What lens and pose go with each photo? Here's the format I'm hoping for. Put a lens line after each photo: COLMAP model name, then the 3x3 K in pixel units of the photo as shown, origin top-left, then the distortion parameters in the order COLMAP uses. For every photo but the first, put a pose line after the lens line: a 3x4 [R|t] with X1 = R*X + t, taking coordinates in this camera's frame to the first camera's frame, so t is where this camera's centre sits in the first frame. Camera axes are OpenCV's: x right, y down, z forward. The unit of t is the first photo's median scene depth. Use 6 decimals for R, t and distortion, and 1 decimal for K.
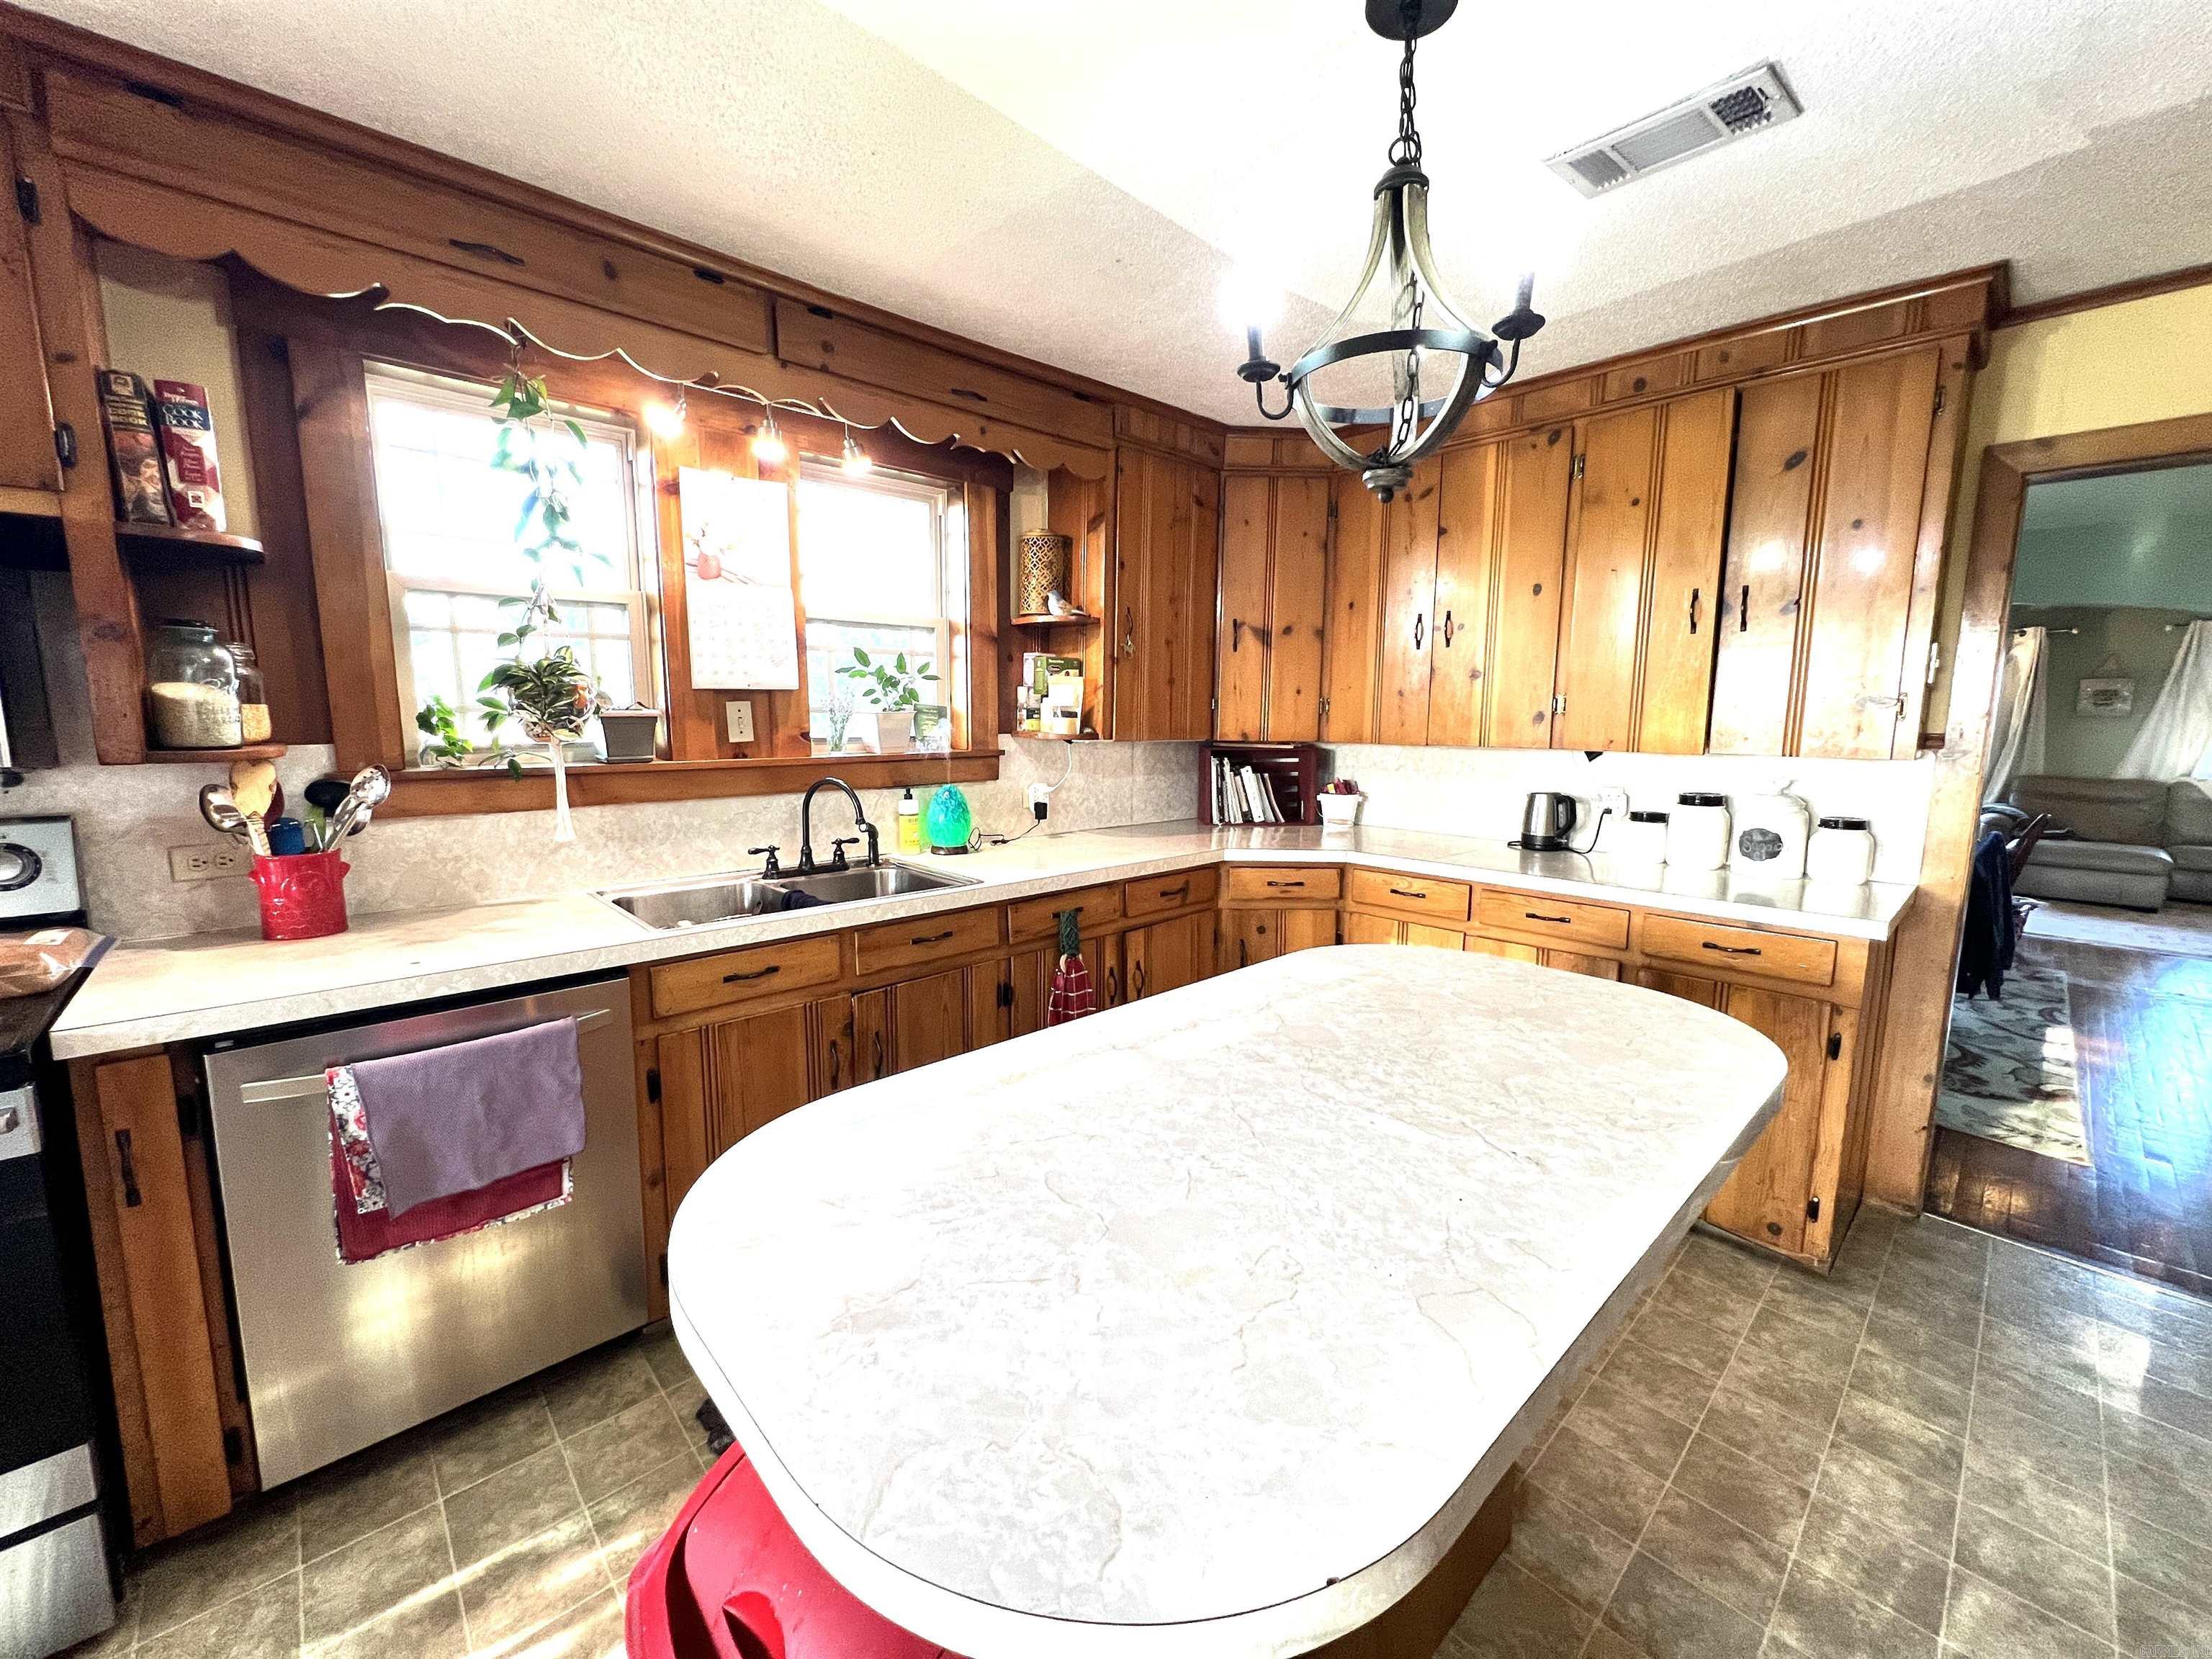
lens RADIAL K [[883.1, 0, 1105.1], [0, 883.1, 829.8], [0, 0, 1]] dist [0.000079, -0.000347]
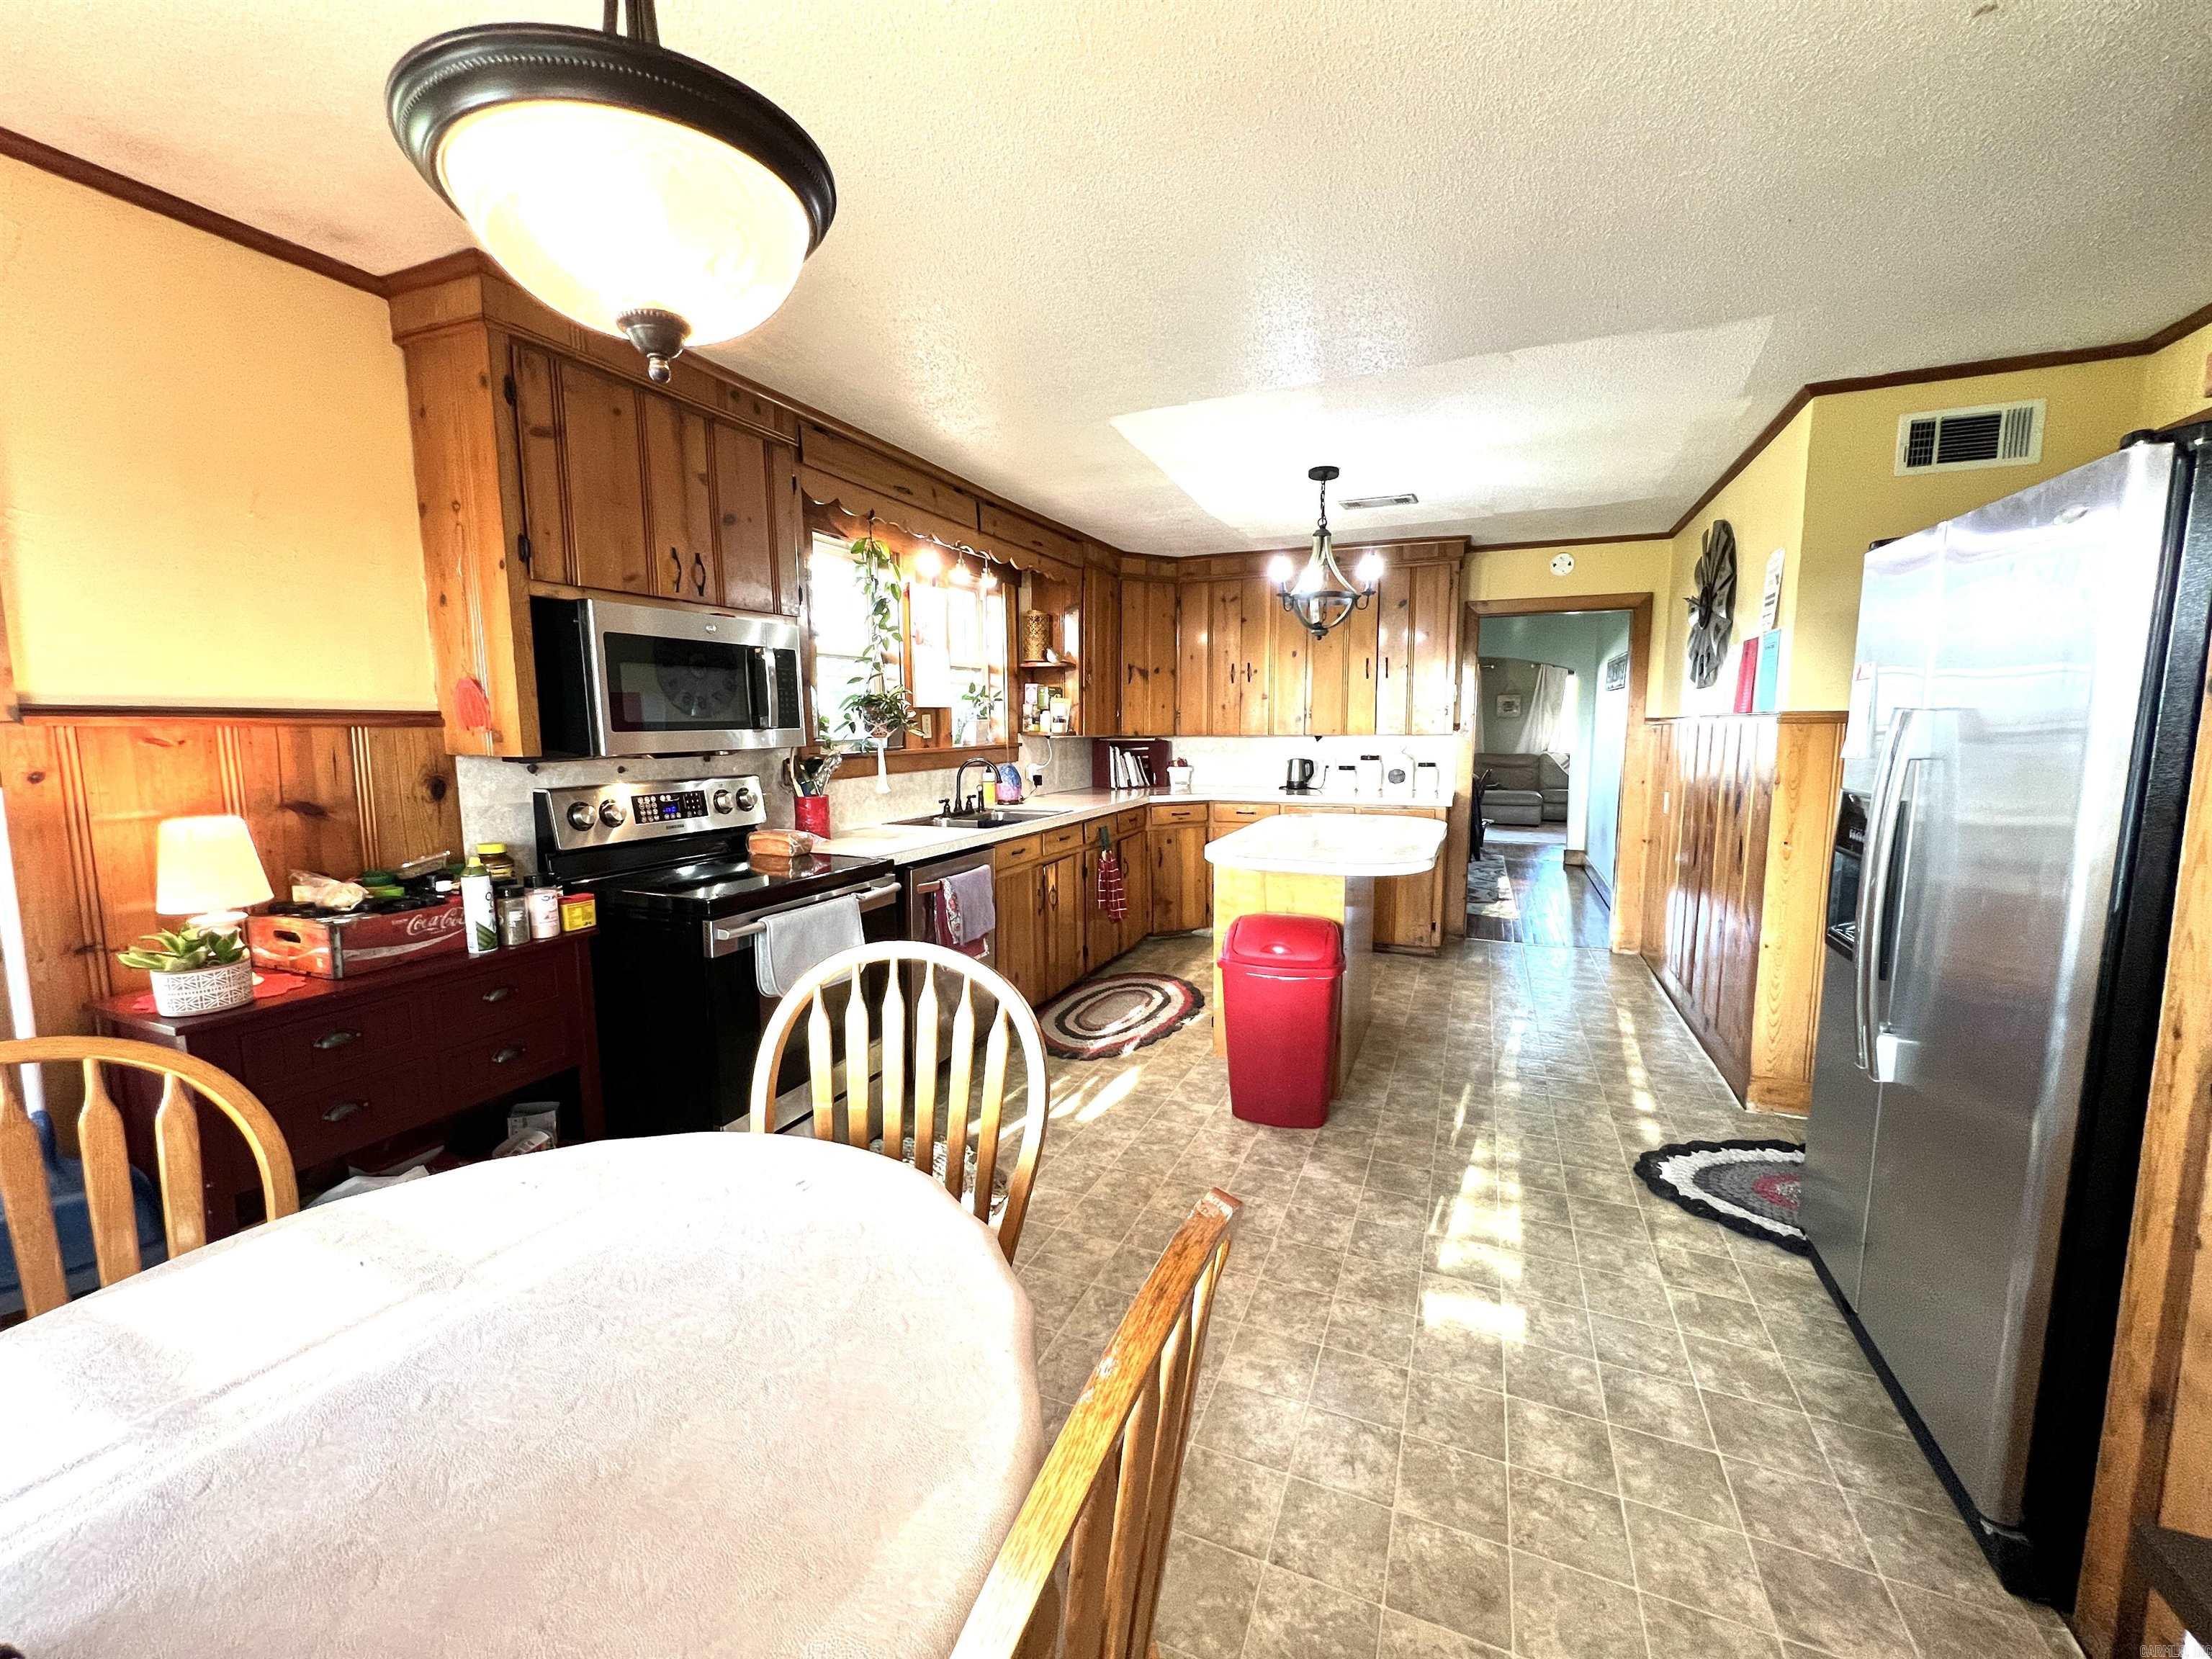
lens RADIAL K [[883.1, 0, 1103.0], [0, 883.1, 831.6], [0, 0, 1]] dist [0.000079, -0.000347]
pose [[0.914400, -0.062898, 0.399896, -0.674480], [0.067807, 0.997697, 0.001876, 0.085227], [-0.399093, 0.025400, 0.916559, -0.588069]]
